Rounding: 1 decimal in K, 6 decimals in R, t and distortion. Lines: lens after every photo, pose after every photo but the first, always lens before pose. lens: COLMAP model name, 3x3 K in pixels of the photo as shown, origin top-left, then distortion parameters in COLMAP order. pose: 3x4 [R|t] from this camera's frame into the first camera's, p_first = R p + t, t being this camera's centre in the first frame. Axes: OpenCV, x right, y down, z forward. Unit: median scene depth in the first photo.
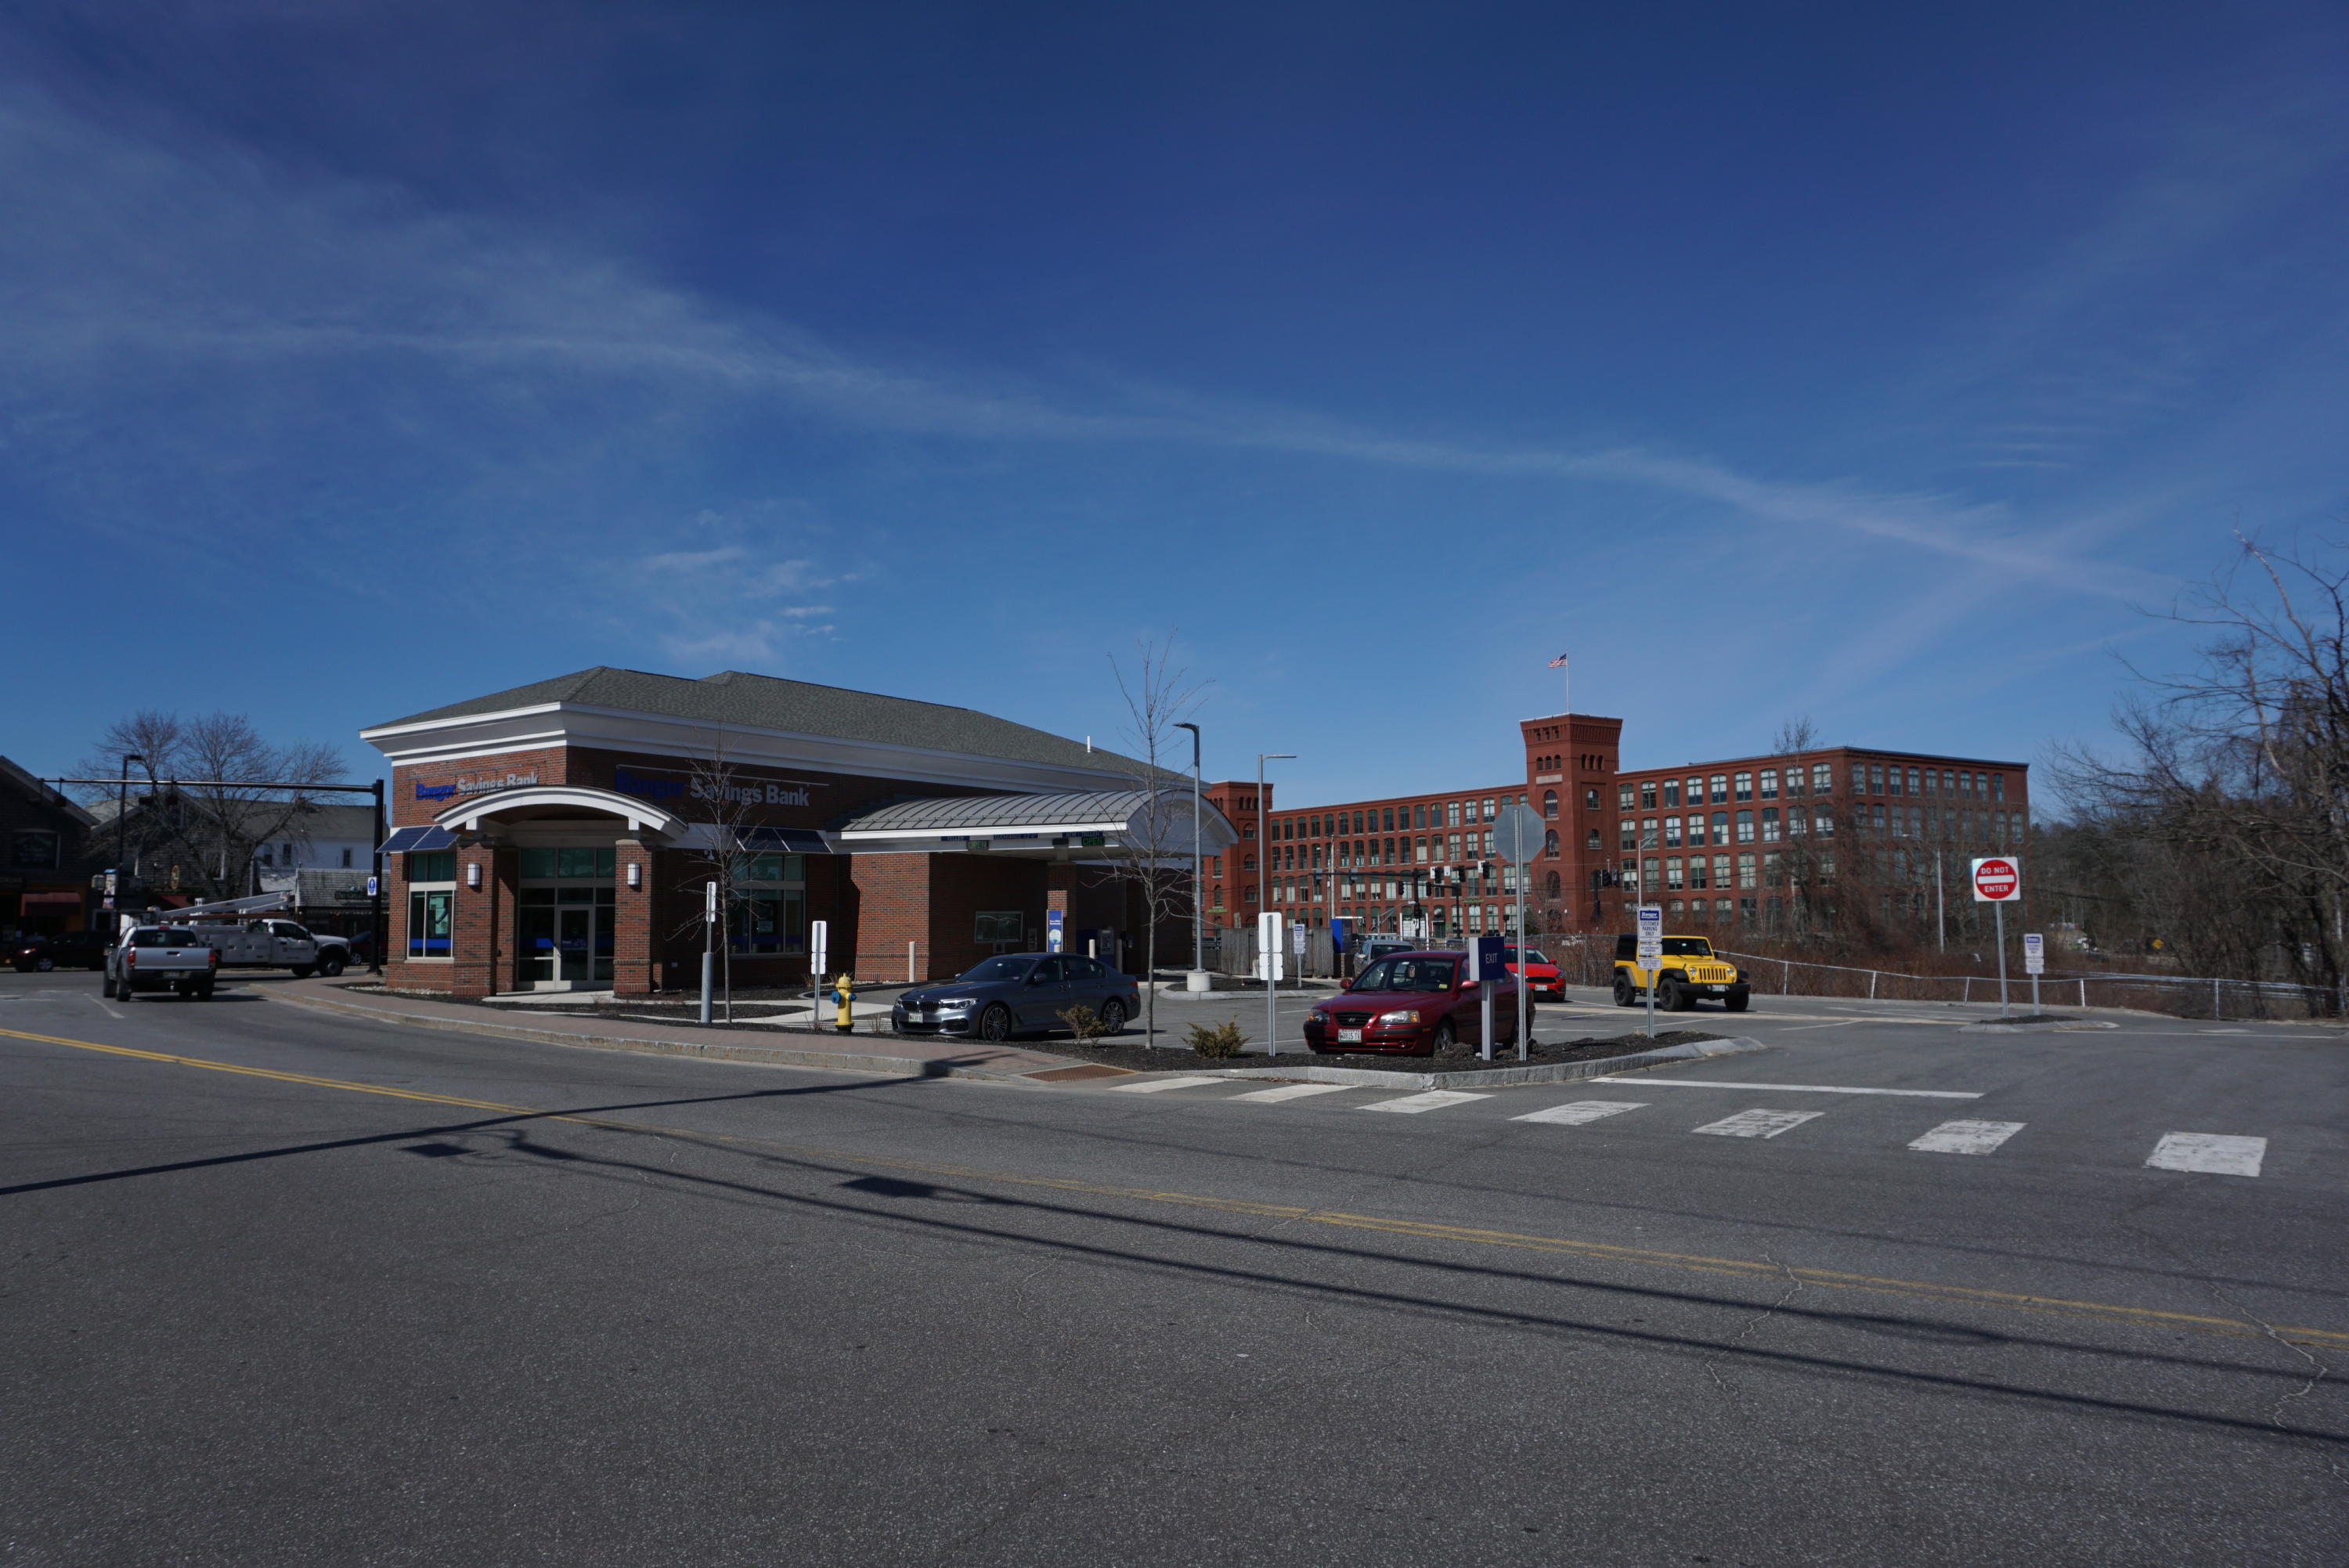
lens RADIAL K [[1586.9, 0, 1165.8], [0, 1586.9, 785.3], [0, 0, 1]] dist [-0.029864, 0.016978]
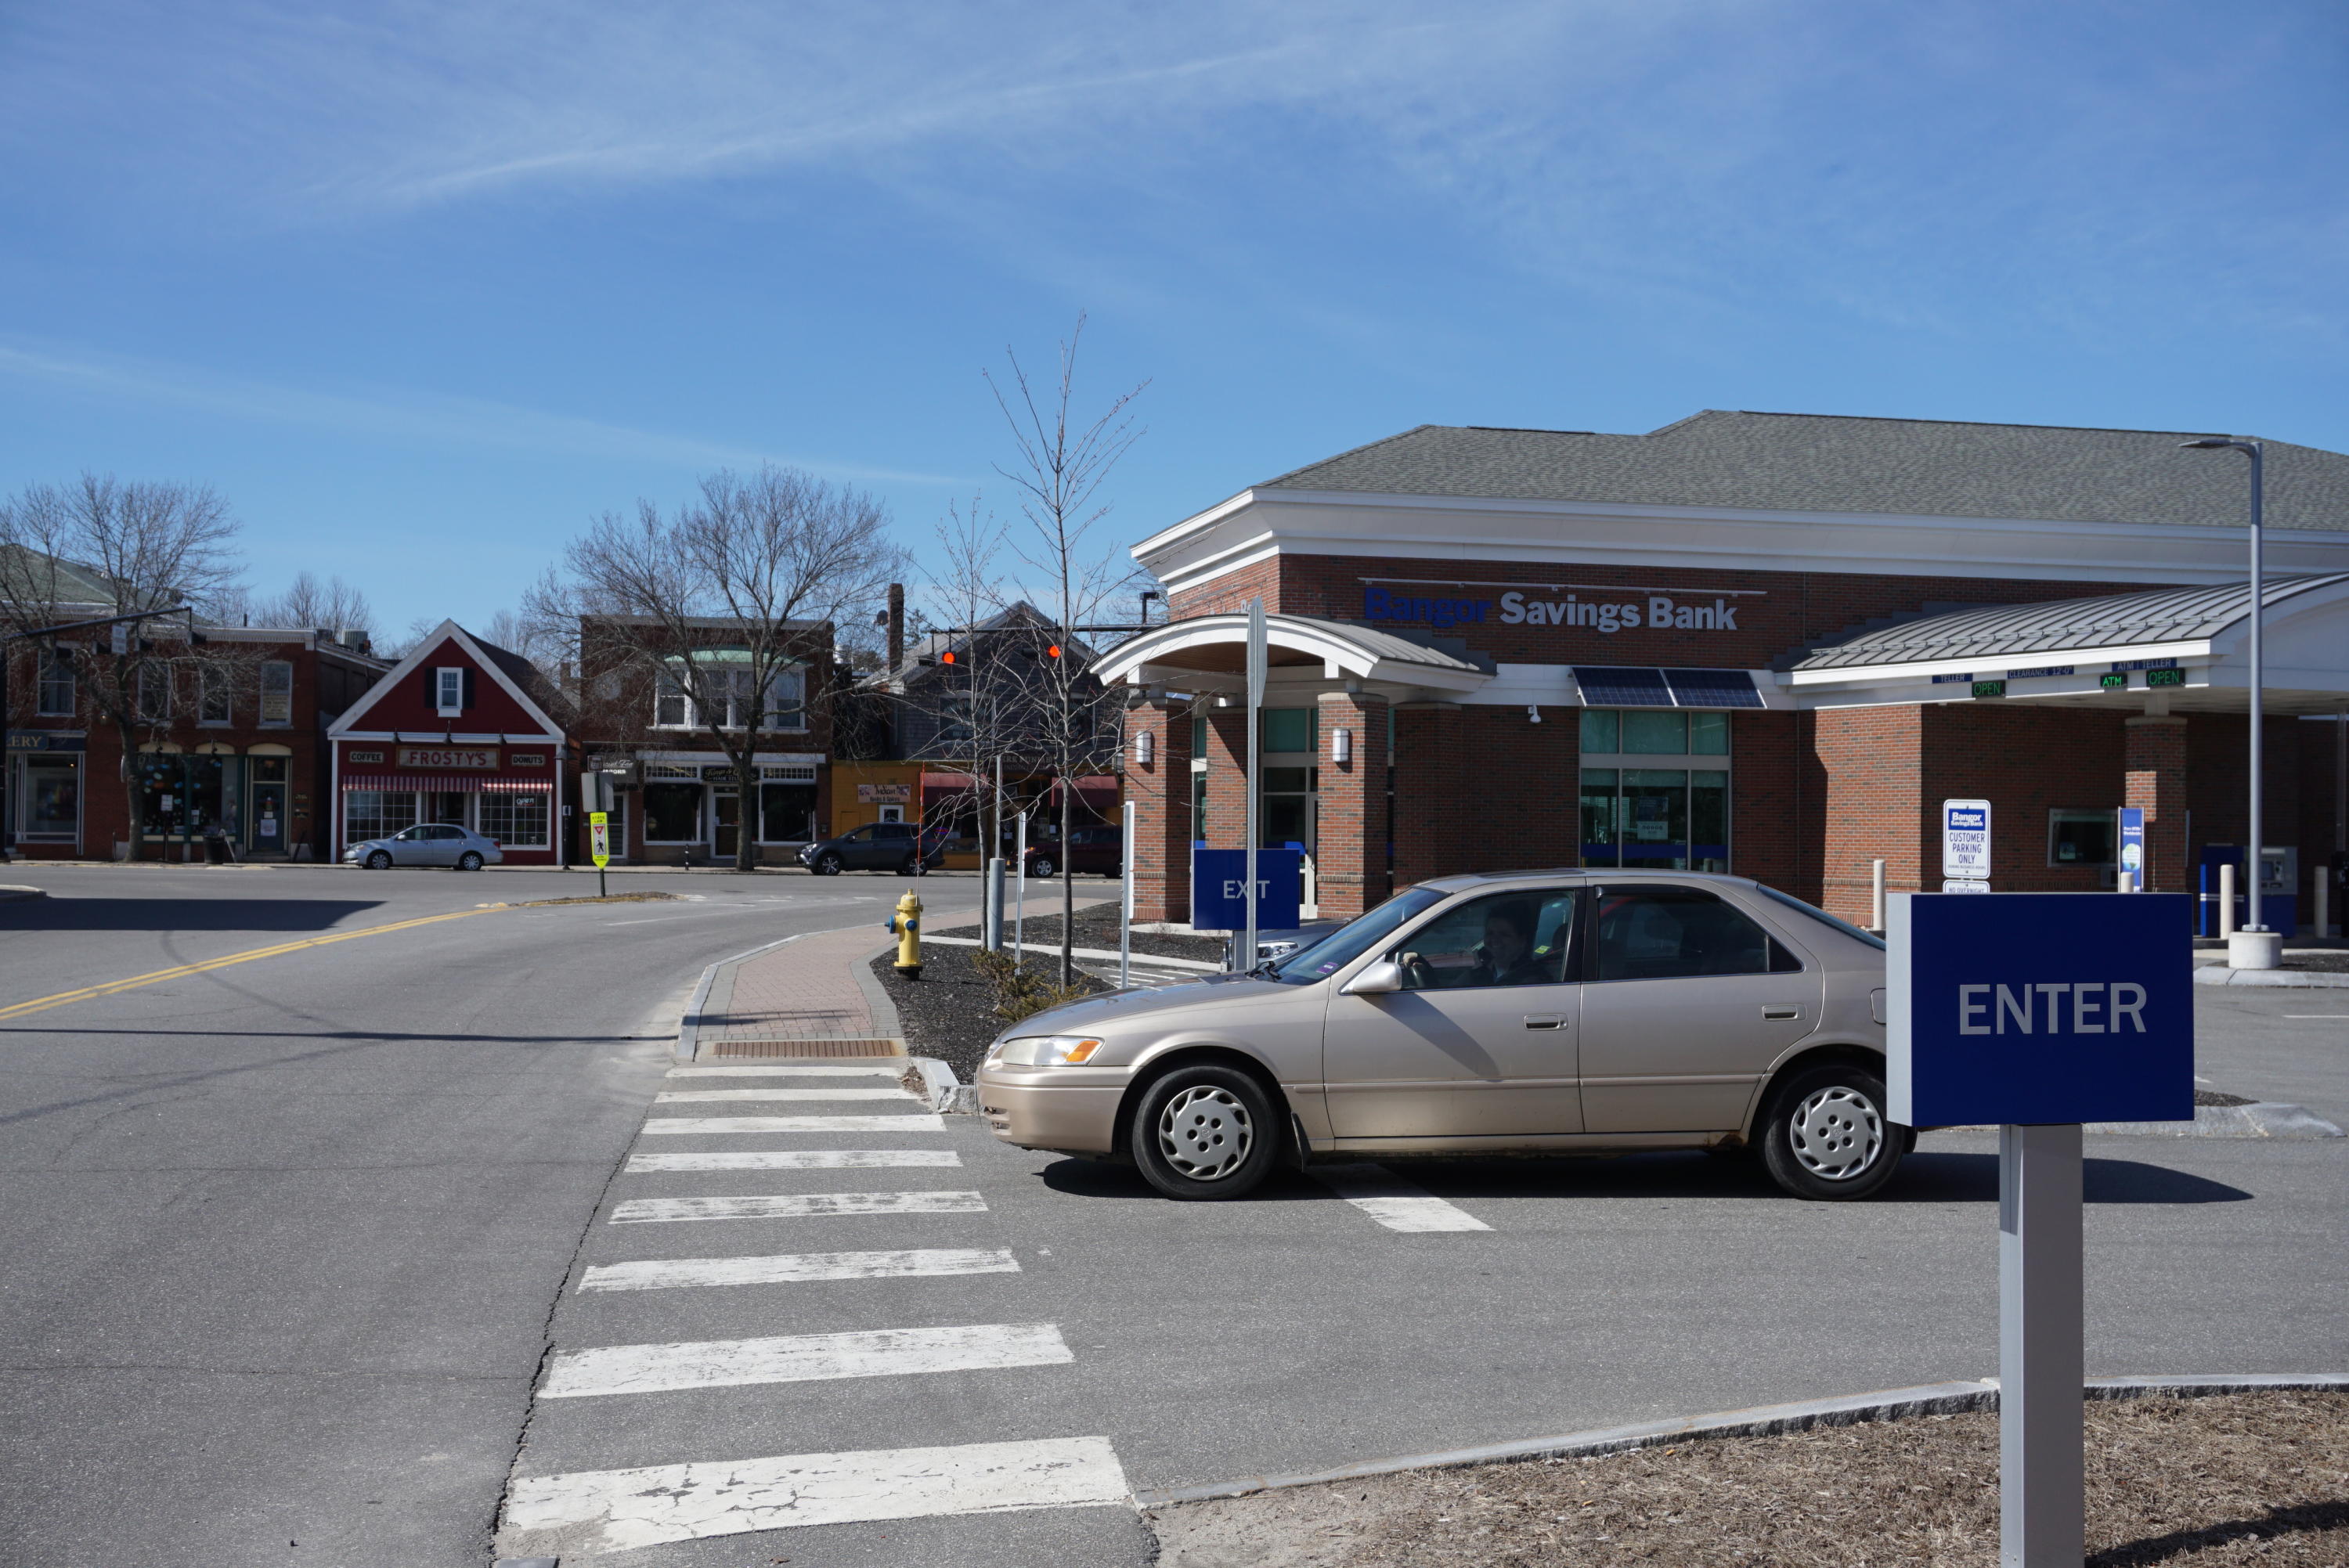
lens RADIAL K [[2590.8, 0, 1178.3], [0, 2590.8, 785.8], [0, 0, 1]] dist [-0.062660, 0.000000]
pose [[0.703189, 0.005242, -0.710984, 0.327048], [0.044543, 0.997684, 0.051411, 0.012726], [0.709606, -0.067821, 0.701327, 0.170641]]
